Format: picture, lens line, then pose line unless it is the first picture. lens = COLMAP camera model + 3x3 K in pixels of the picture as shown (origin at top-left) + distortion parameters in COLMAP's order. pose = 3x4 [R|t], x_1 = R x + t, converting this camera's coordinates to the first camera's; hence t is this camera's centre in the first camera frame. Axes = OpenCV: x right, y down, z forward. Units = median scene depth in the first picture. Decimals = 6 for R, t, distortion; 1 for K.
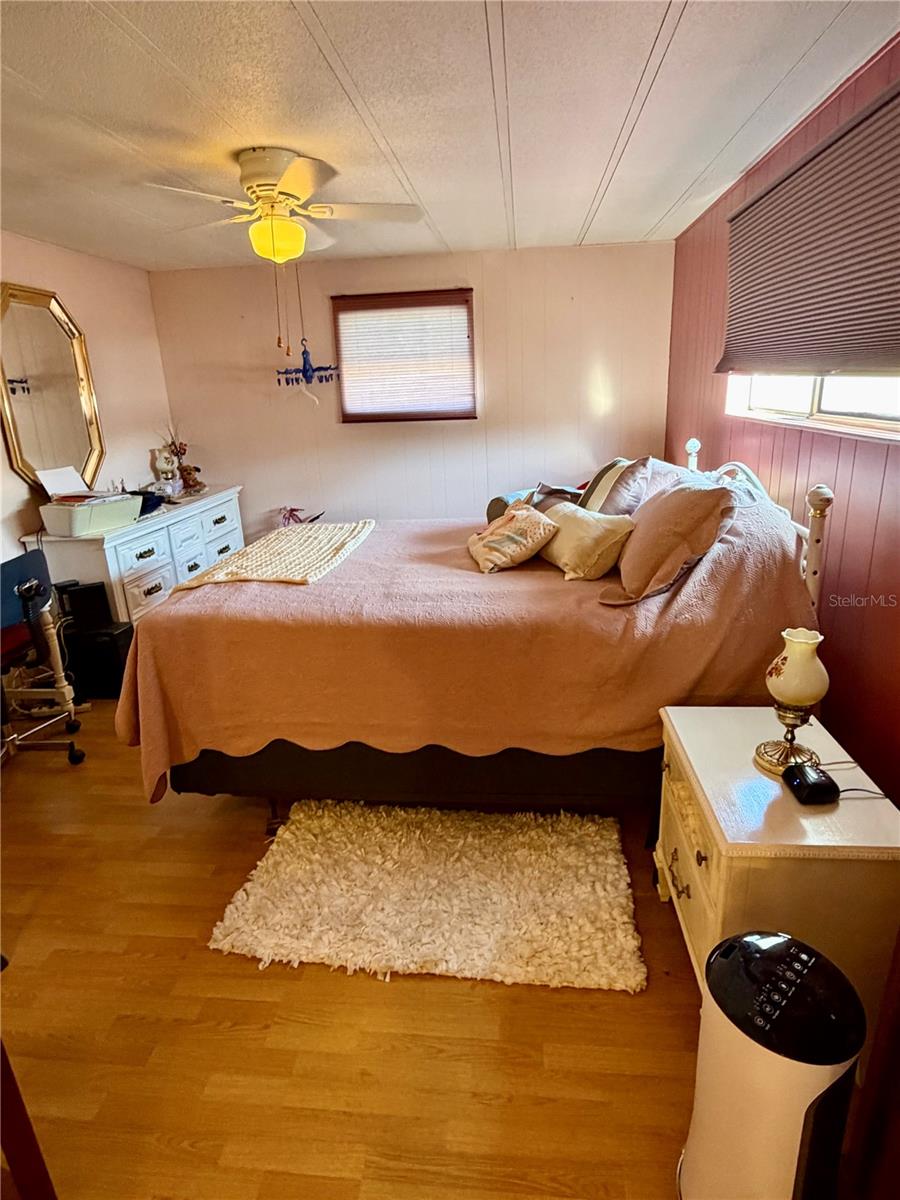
lens RADIAL K [[668.9, 0, 450.4], [0, 668.9, 599.0], [0, 0, 1]] dist [-0.001366, 0.000346]
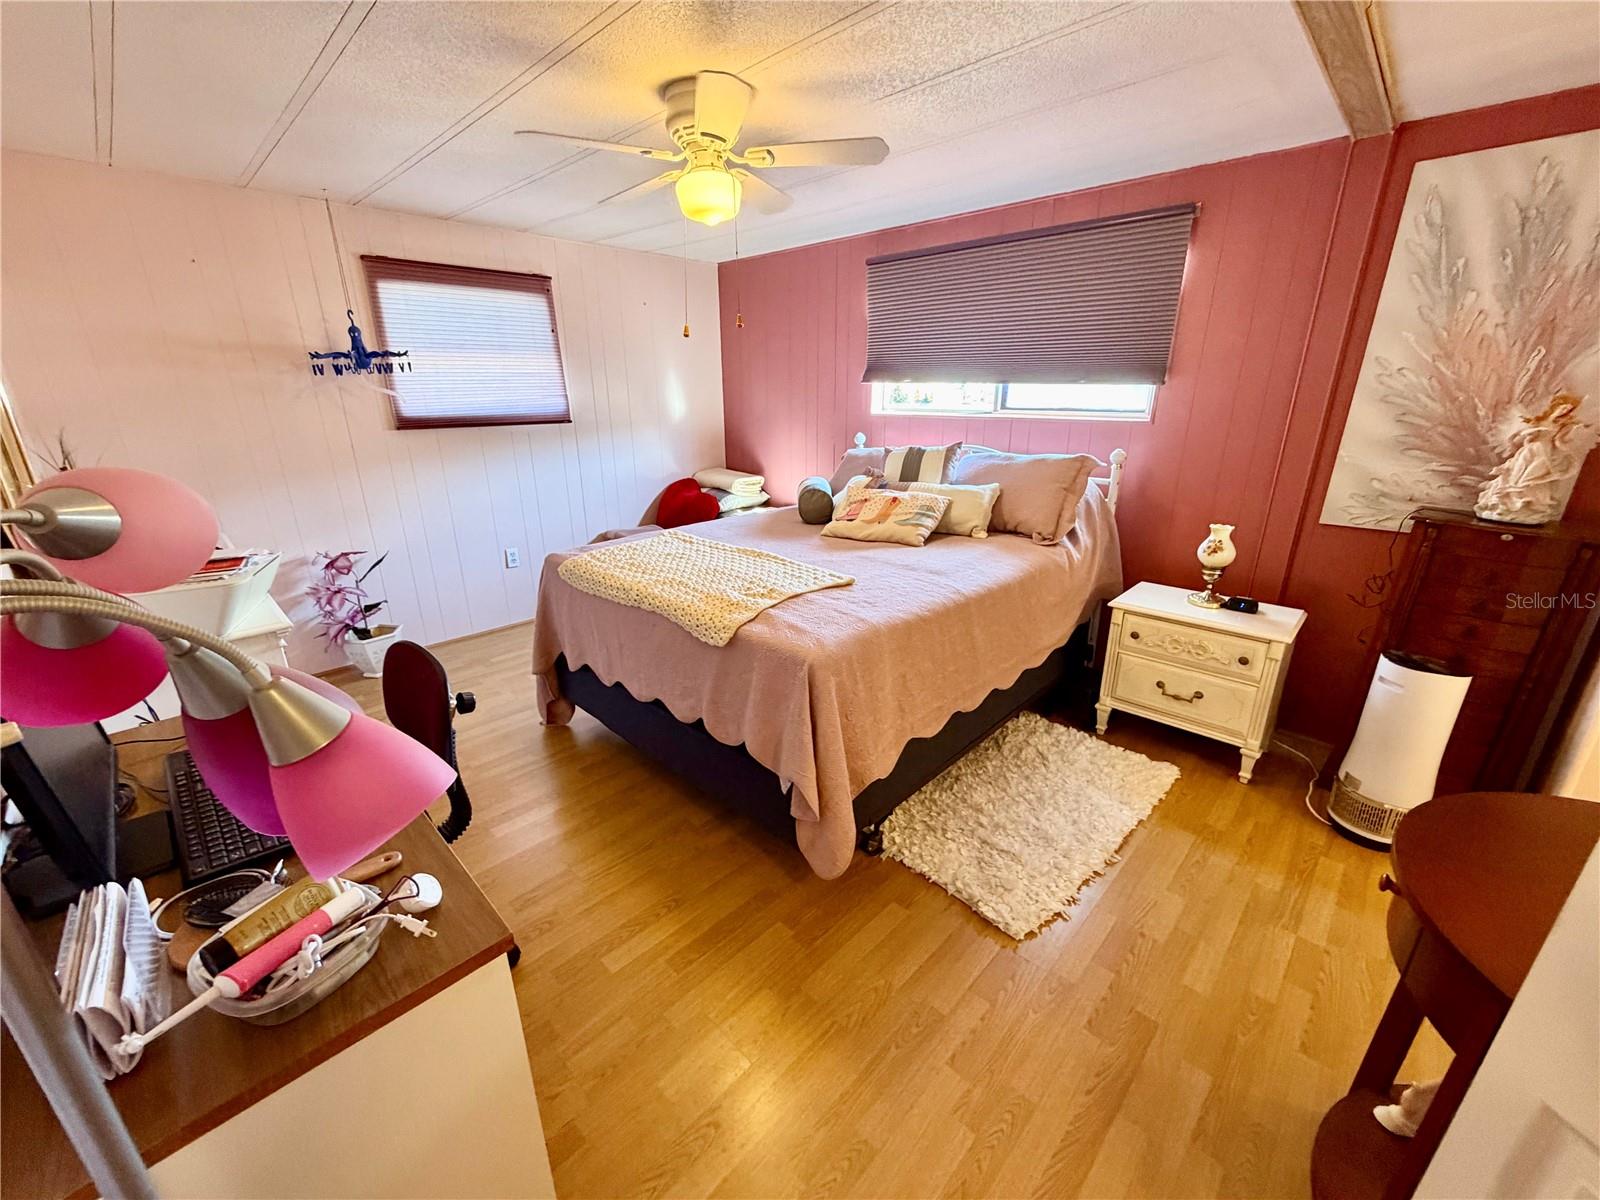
lens RADIAL K [[634.8, 0, 791.1], [0, 634.8, 598.6], [0, 0, 1]] dist [-0.000399, -0.000279]
pose [[0.639374, -0.212851, 0.738847, -0.479210], [0.216844, 0.971831, 0.092320, -0.052697], [-0.737685, 0.101187, 0.667519, 0.236644]]
